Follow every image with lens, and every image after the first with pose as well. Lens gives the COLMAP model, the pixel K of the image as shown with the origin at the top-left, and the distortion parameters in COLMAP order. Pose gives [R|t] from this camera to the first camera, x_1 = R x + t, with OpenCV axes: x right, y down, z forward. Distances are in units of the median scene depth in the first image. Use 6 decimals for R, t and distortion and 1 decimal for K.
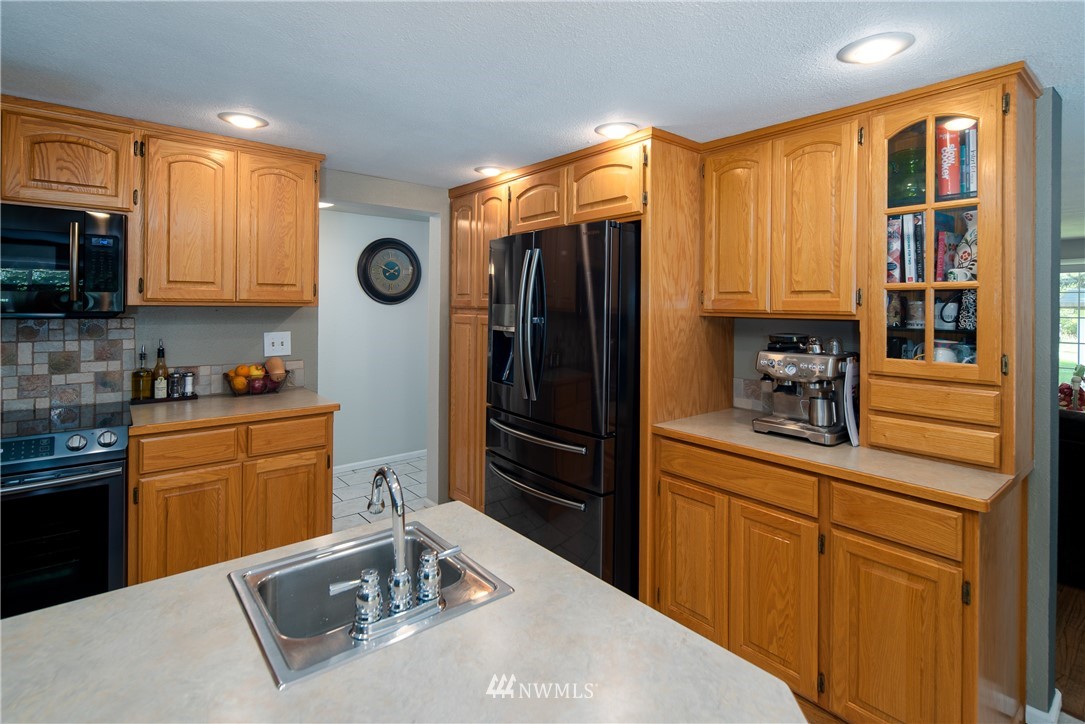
lens RADIAL K [[526.0, 0, 542.6], [0, 526.0, 304.2], [0, 0, 1]] dist [0.000322, -0.000992]
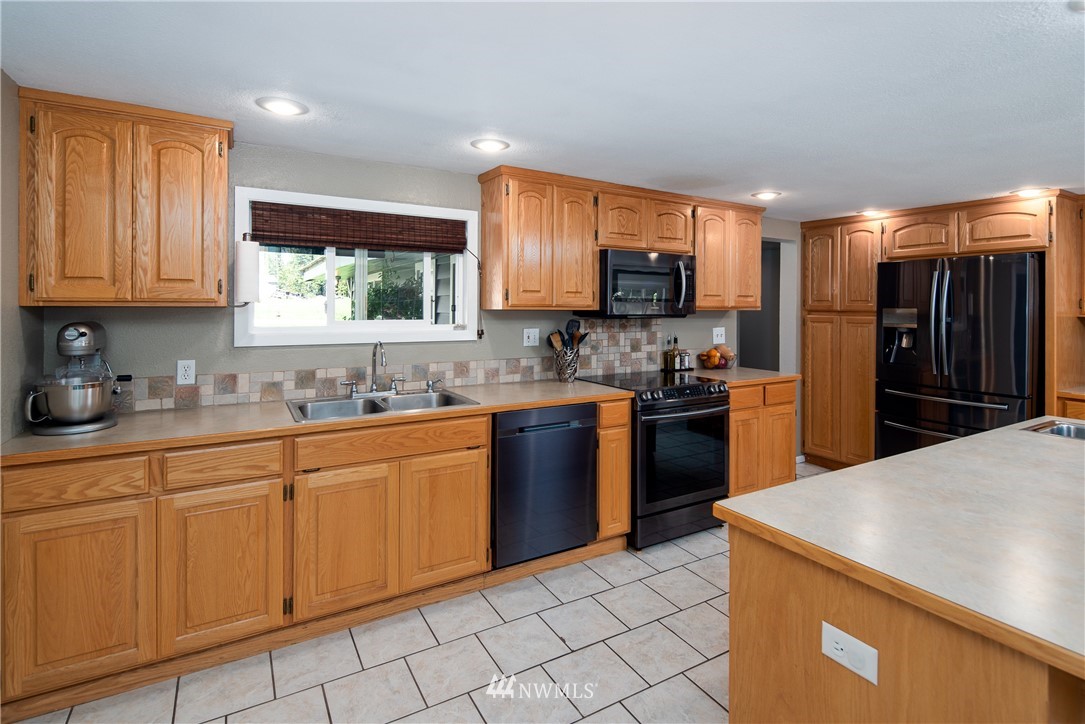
lens RADIAL K [[526.0, 0, 542.6], [0, 526.0, 304.2], [0, 0, 1]] dist [0.000322, -0.000992]
pose [[0.986048, -0.004114, -0.166408, -0.863025], [0.003764, 0.999990, -0.002420, -0.012776], [0.166416, 0.001760, 0.986054, -0.615906]]
